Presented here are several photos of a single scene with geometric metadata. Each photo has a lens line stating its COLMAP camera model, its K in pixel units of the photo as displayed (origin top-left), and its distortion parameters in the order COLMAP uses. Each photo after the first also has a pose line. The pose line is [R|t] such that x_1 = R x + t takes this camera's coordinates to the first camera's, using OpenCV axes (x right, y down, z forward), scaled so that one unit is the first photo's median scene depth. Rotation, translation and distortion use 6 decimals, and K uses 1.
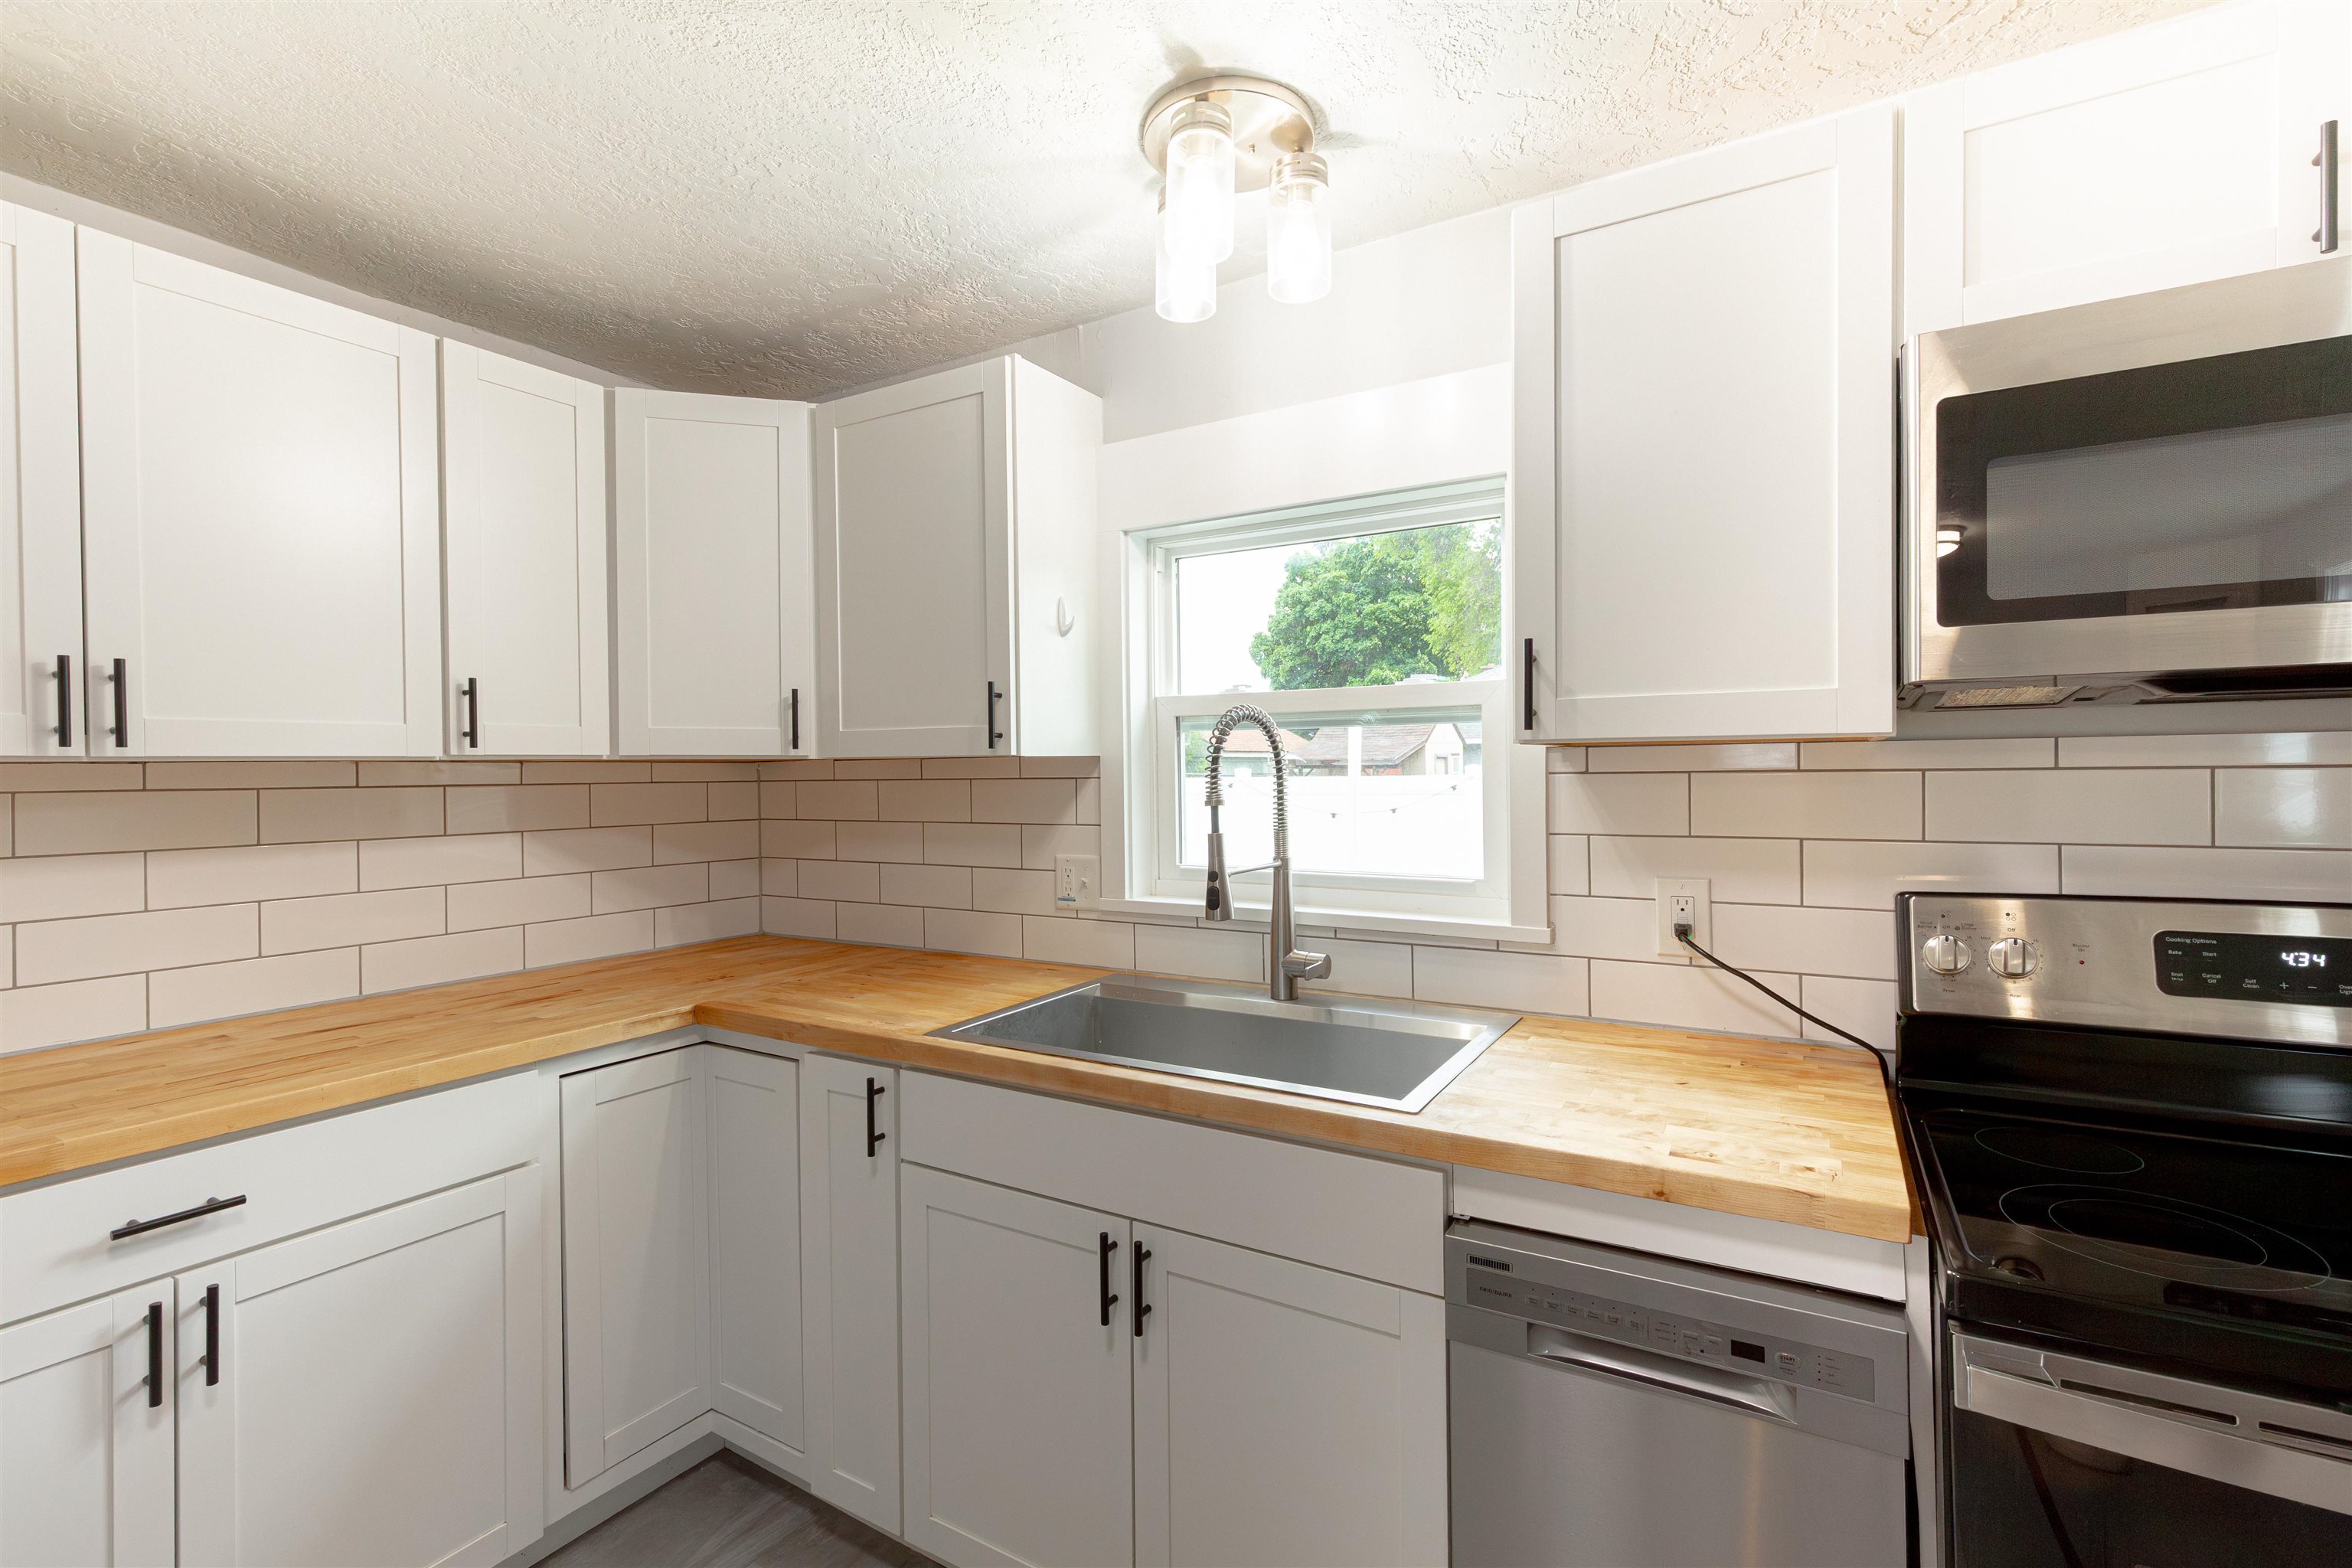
lens RADIAL K [[1067.8, 0, 1159.7], [0, 1067.8, 774.9], [0, 0, 1]] dist [0.004056, -0.000112]
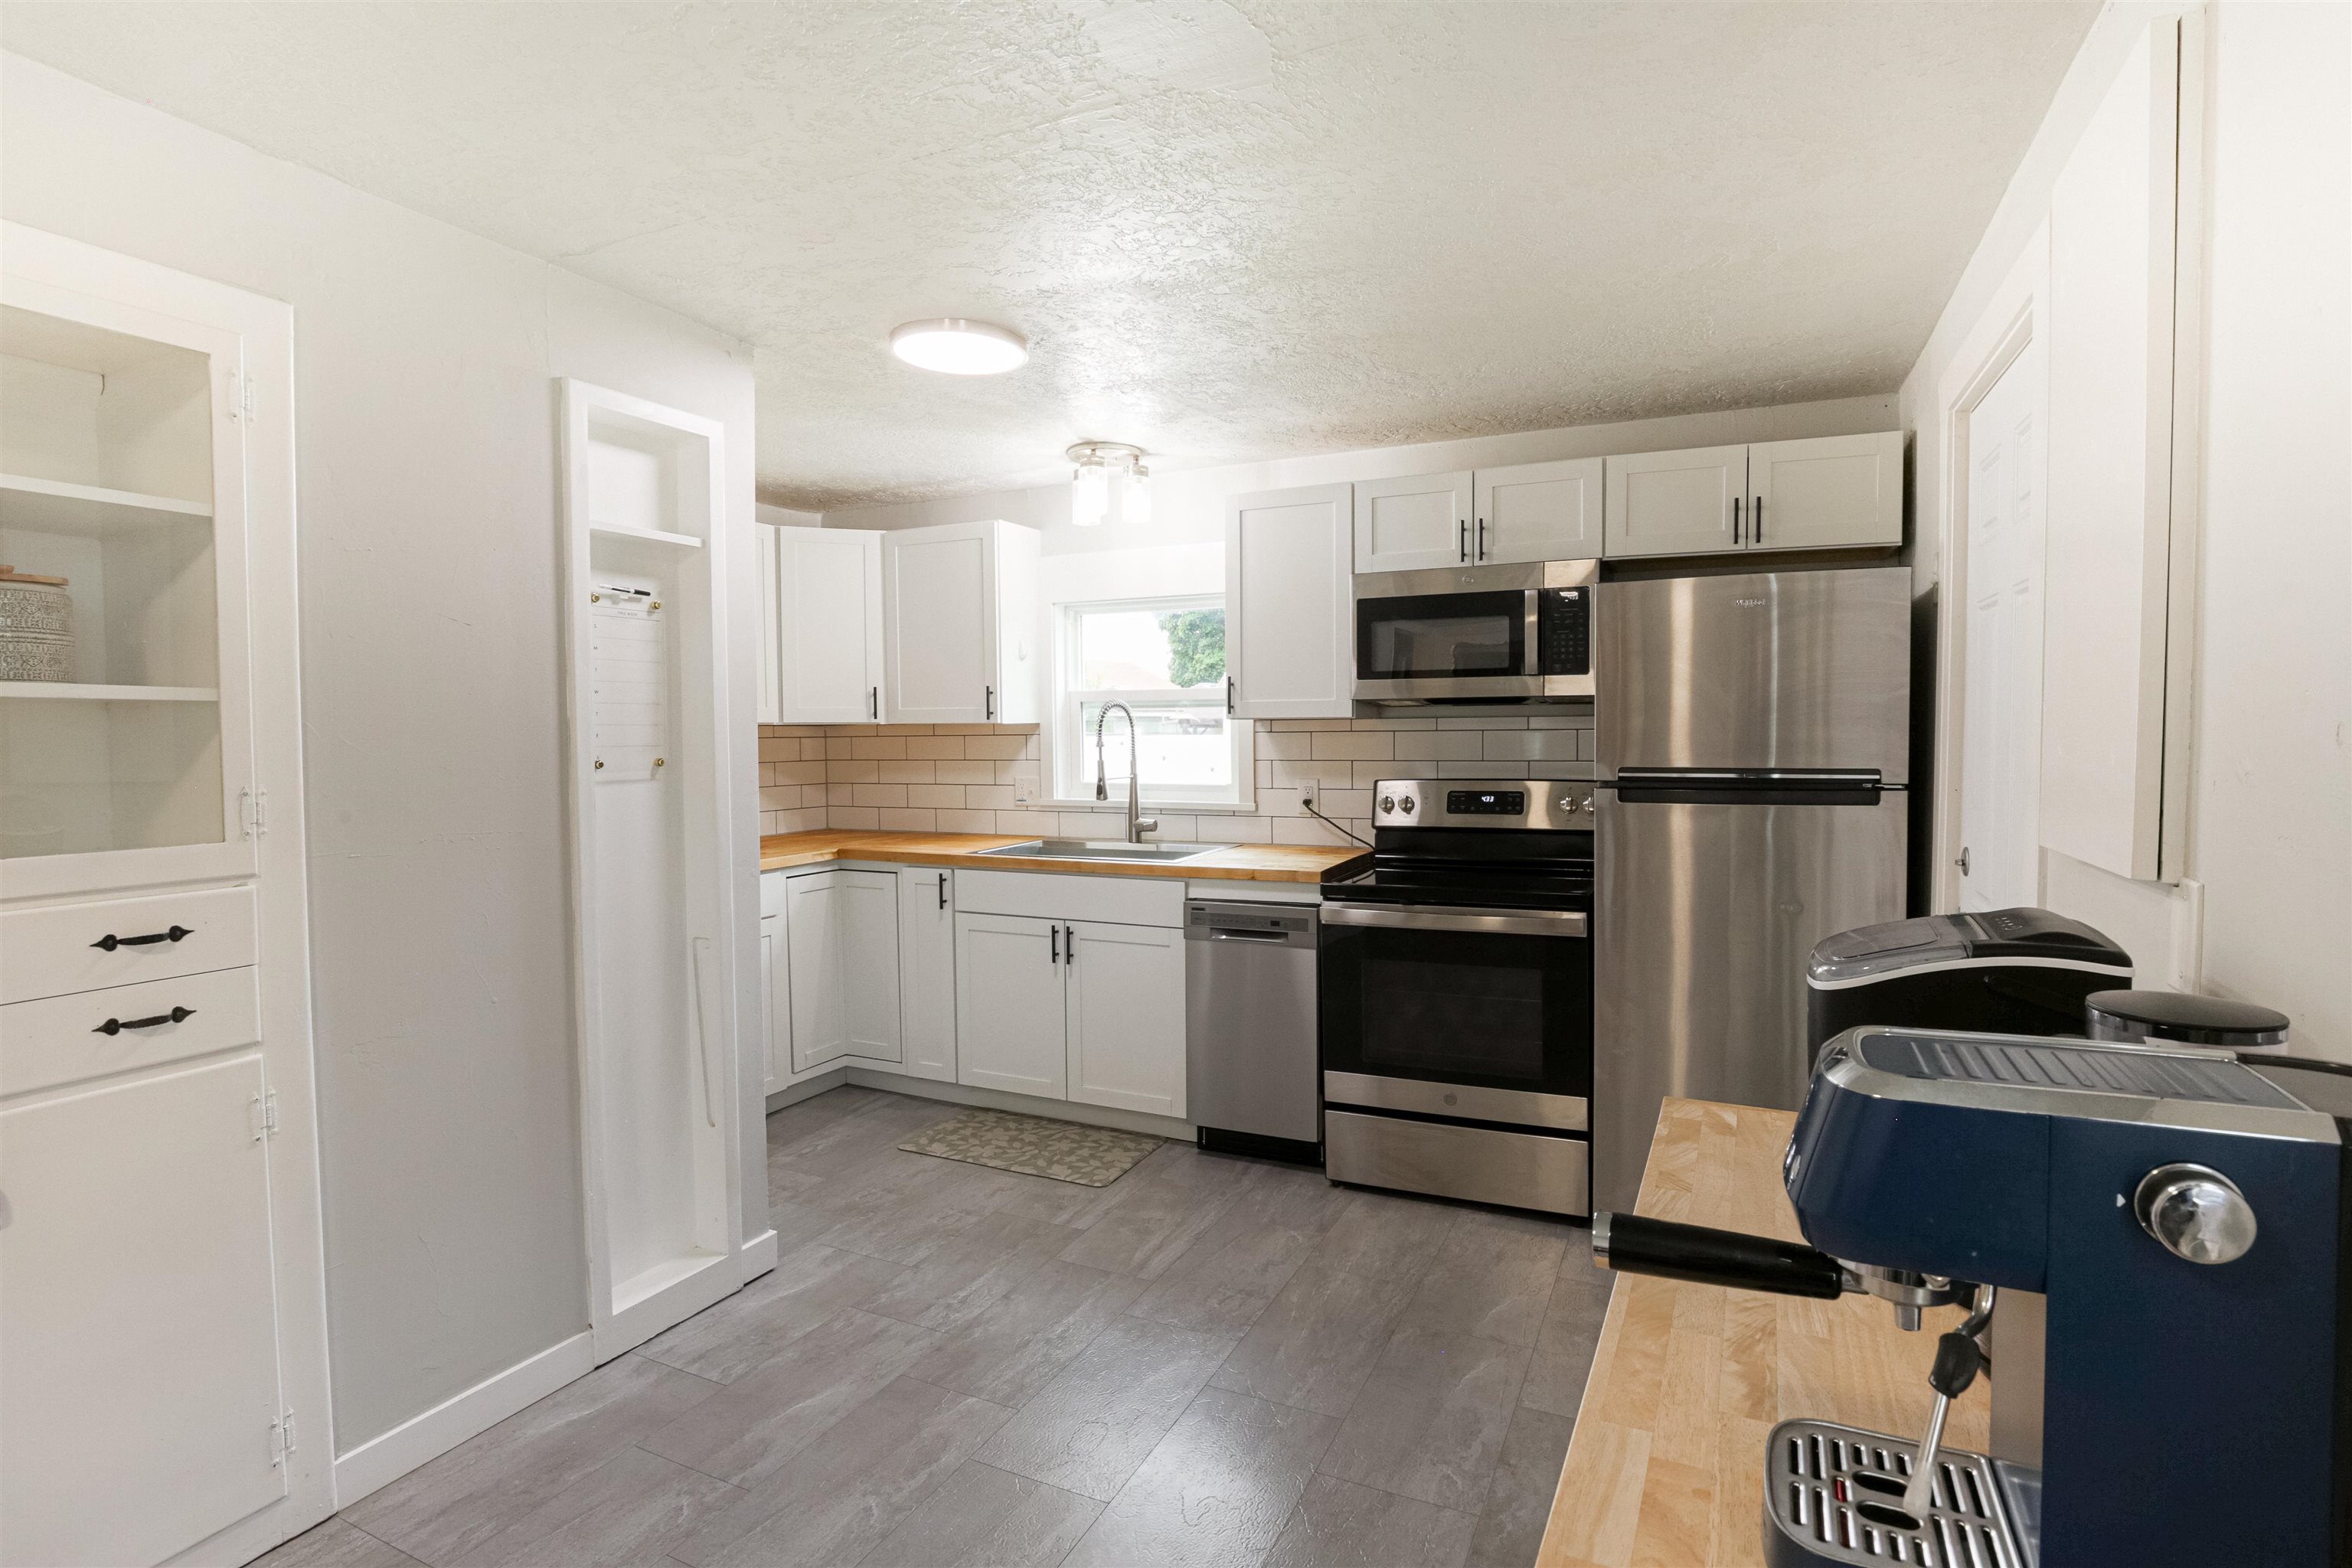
lens RADIAL K [[1283.0, 0, 1165.3], [0, 1283.0, 786.2], [0, 0, 1]] dist [-0.002457, -0.000469]
pose [[0.995689, -0.003876, 0.092674, -0.053260], [0.000013, 0.999132, 0.041653, -0.000554], [-0.092755, -0.041472, 0.994825, -1.471863]]
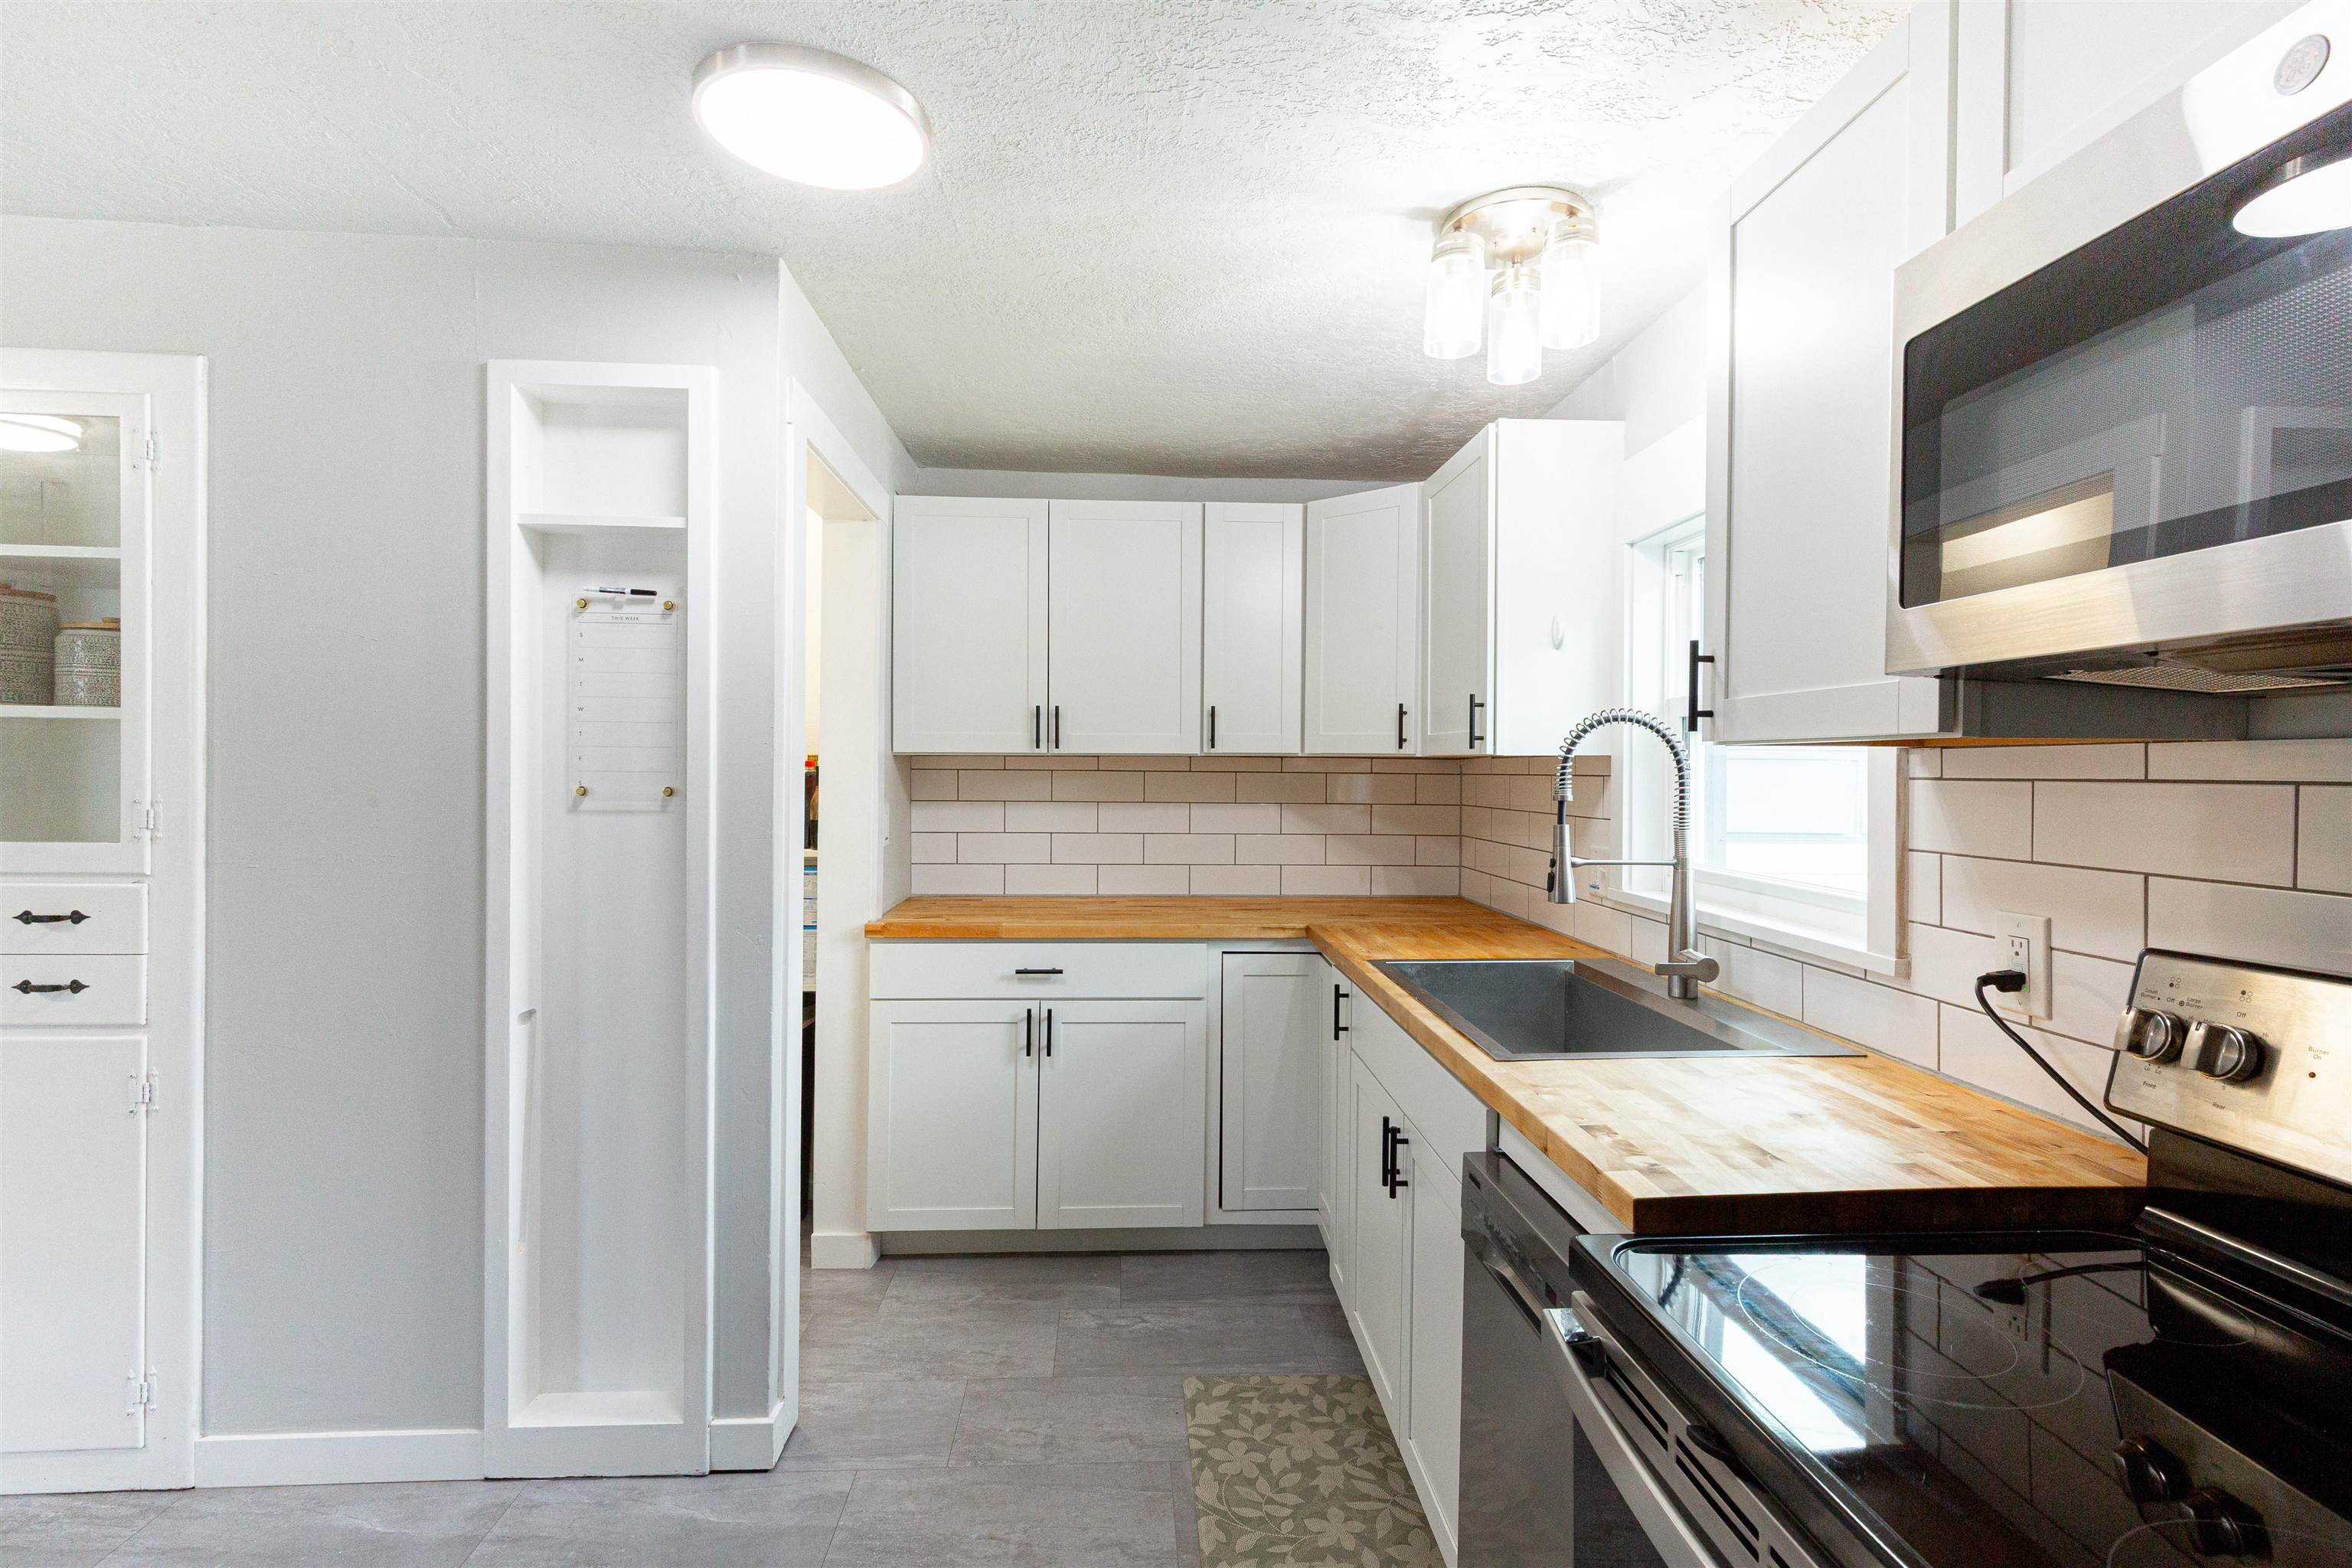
lens RADIAL K [[1093.1, 0, 1170.0], [0, 1093.1, 771.6], [0, 0, 1]] dist [-0.002529, 0.000149]
pose [[0.549048, 0.017995, -0.835597, 0.726954], [-0.017575, 0.999796, 0.009983, -0.005256], [0.835606, 0.009205, 0.549252, 0.024953]]
